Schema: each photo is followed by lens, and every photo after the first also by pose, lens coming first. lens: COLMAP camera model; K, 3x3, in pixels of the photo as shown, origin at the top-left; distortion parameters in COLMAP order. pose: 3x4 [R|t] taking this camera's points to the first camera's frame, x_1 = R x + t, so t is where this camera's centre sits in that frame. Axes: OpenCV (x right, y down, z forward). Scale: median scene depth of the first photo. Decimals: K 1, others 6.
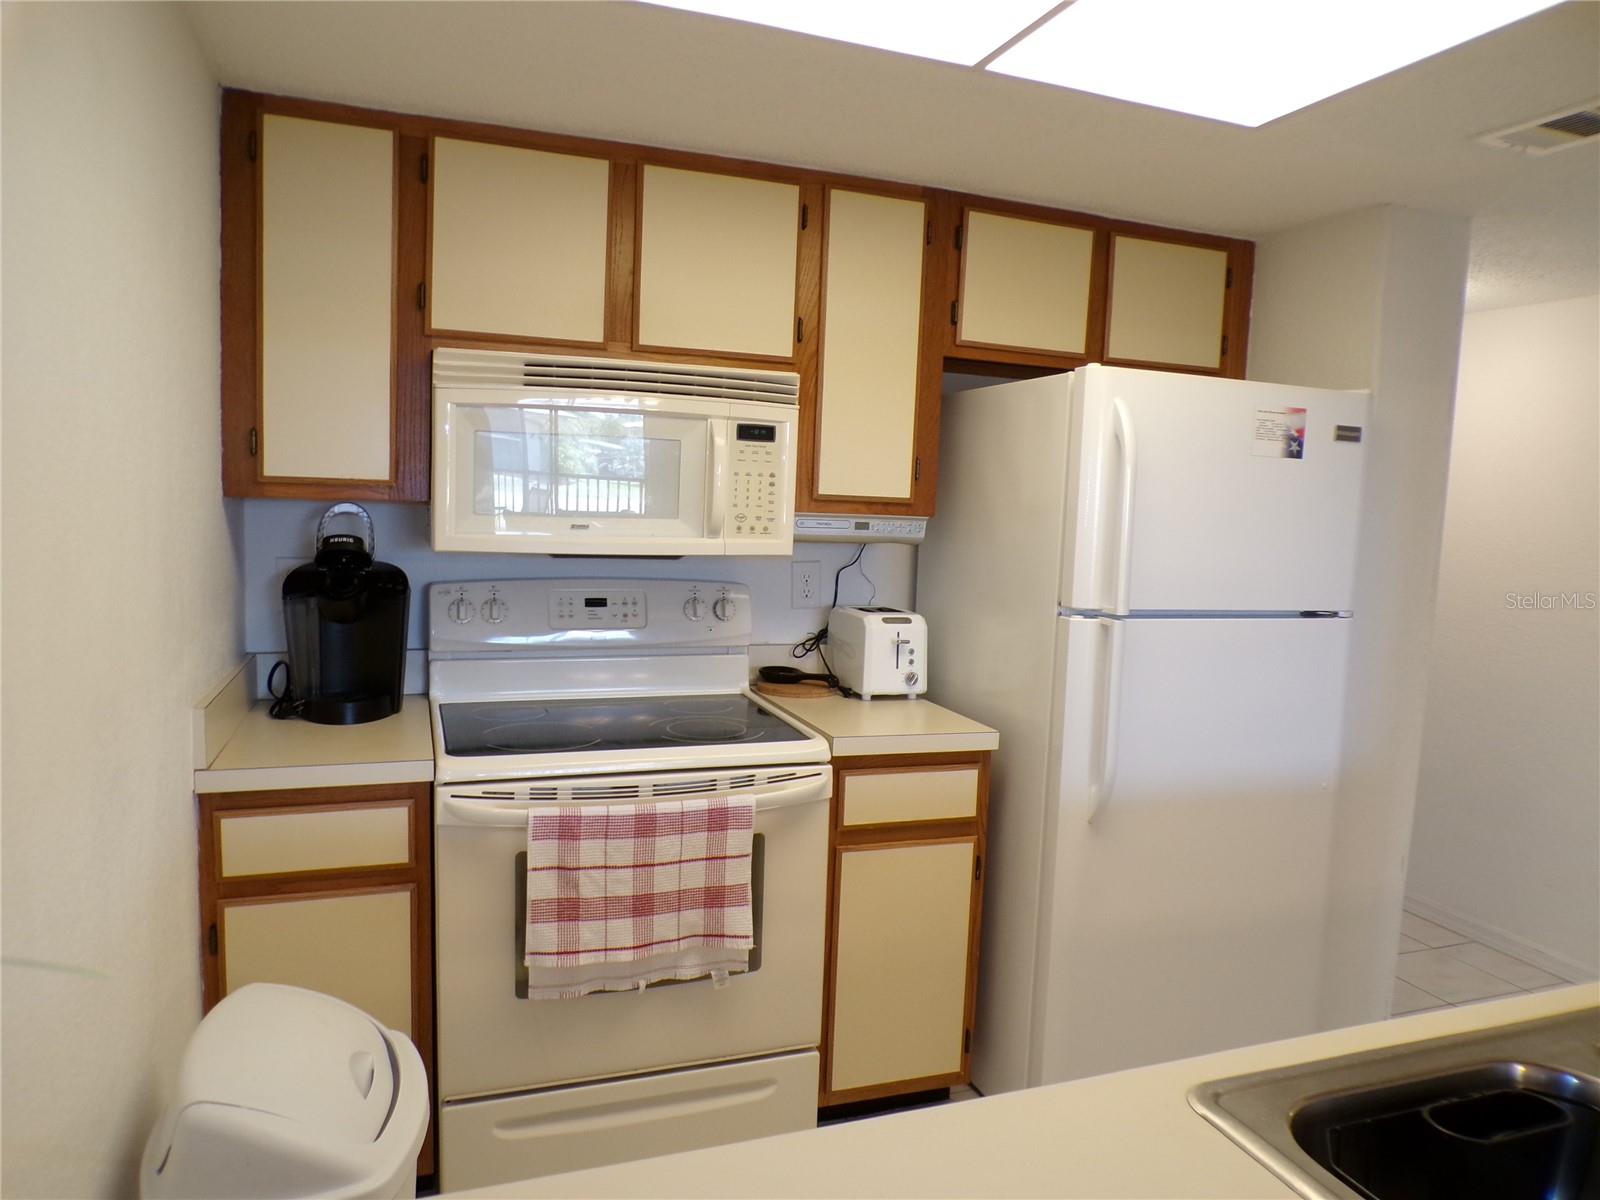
lens RADIAL K [[1068.5, 0, 809.6], [0, 1068.5, 601.2], [0, 0, 1]] dist [-0.045105, 0.000888]
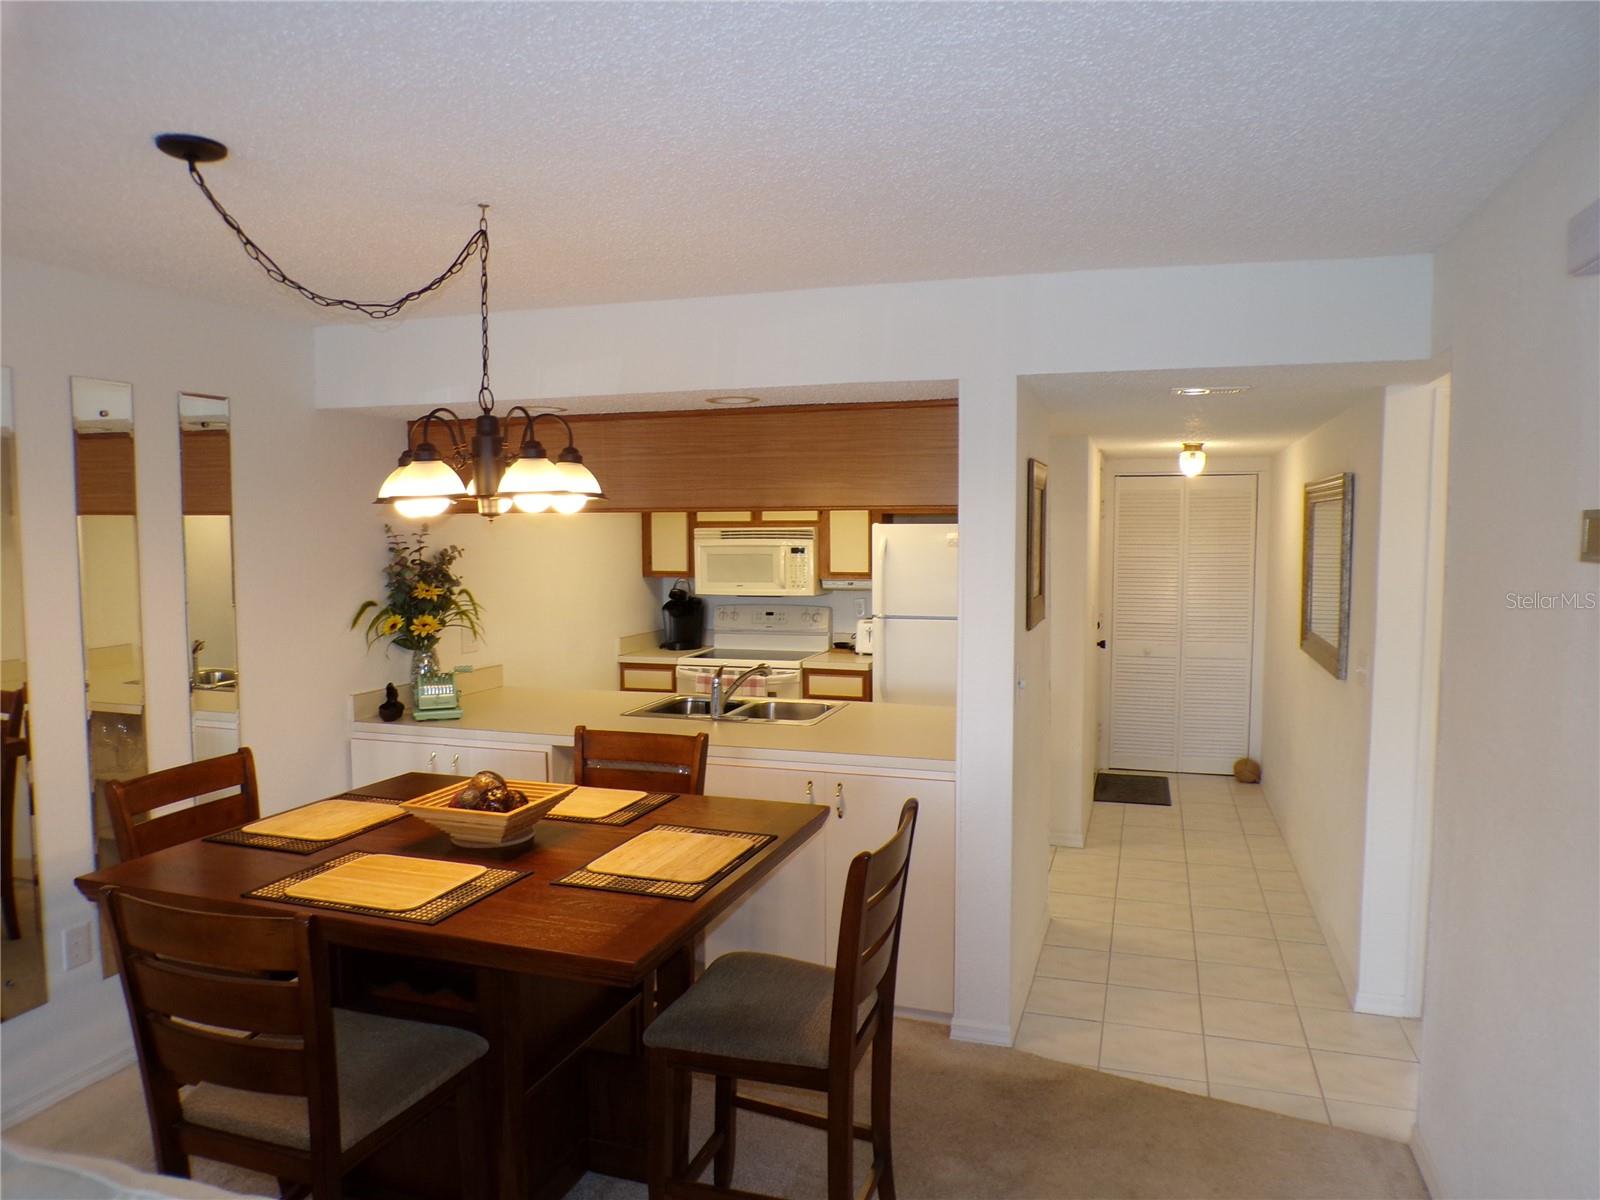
lens RADIAL K [[1068.5, 0, 809.6], [0, 1068.5, 601.2], [0, 0, 1]] dist [-0.045105, 0.000888]
pose [[0.789449, -0.001239, -0.613815, 1.666133], [-0.026401, 0.999004, -0.035972, 0.069427], [0.613248, 0.044604, 0.788630, -1.136914]]
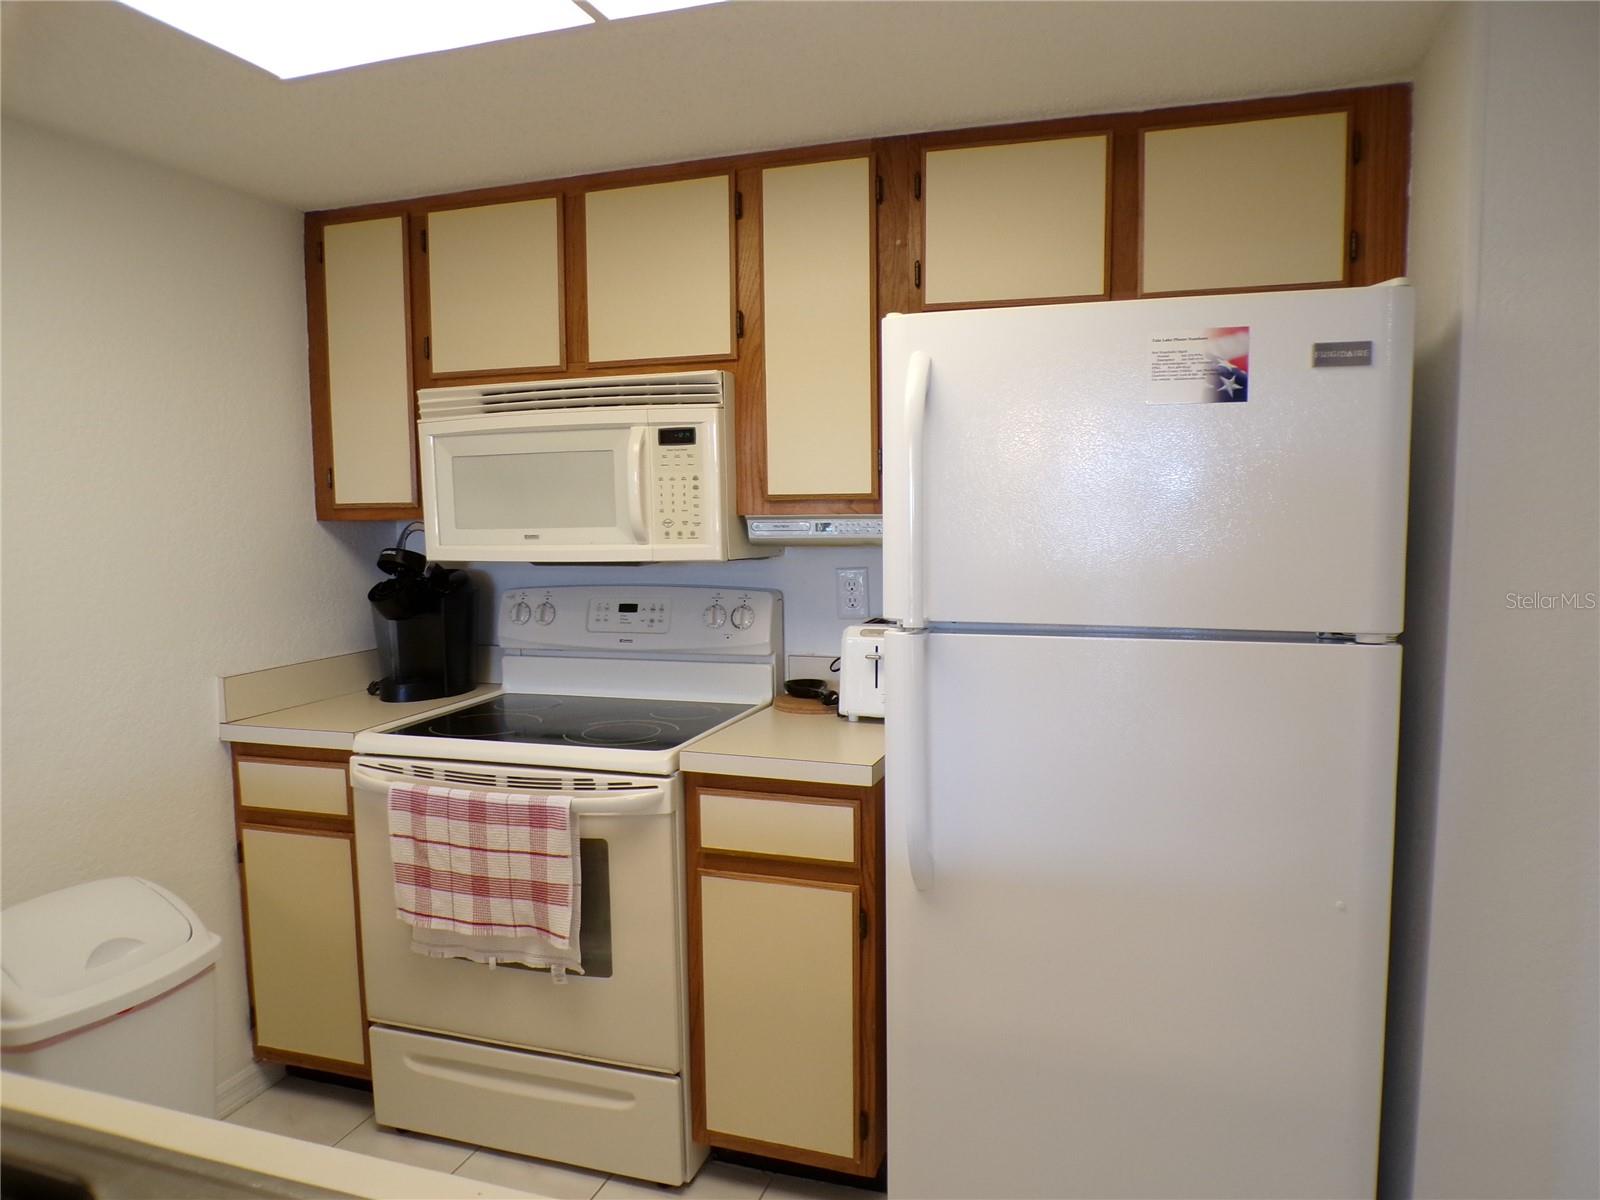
lens RADIAL K [[1068.5, 0, 809.6], [0, 1068.5, 601.2], [0, 0, 1]] dist [-0.045105, 0.000888]
pose [[0.784457, 0.007376, -0.620139, 0.666693], [-0.018020, 0.999778, -0.010904, 0.002926], [0.619921, 0.019729, 0.784416, 0.311468]]
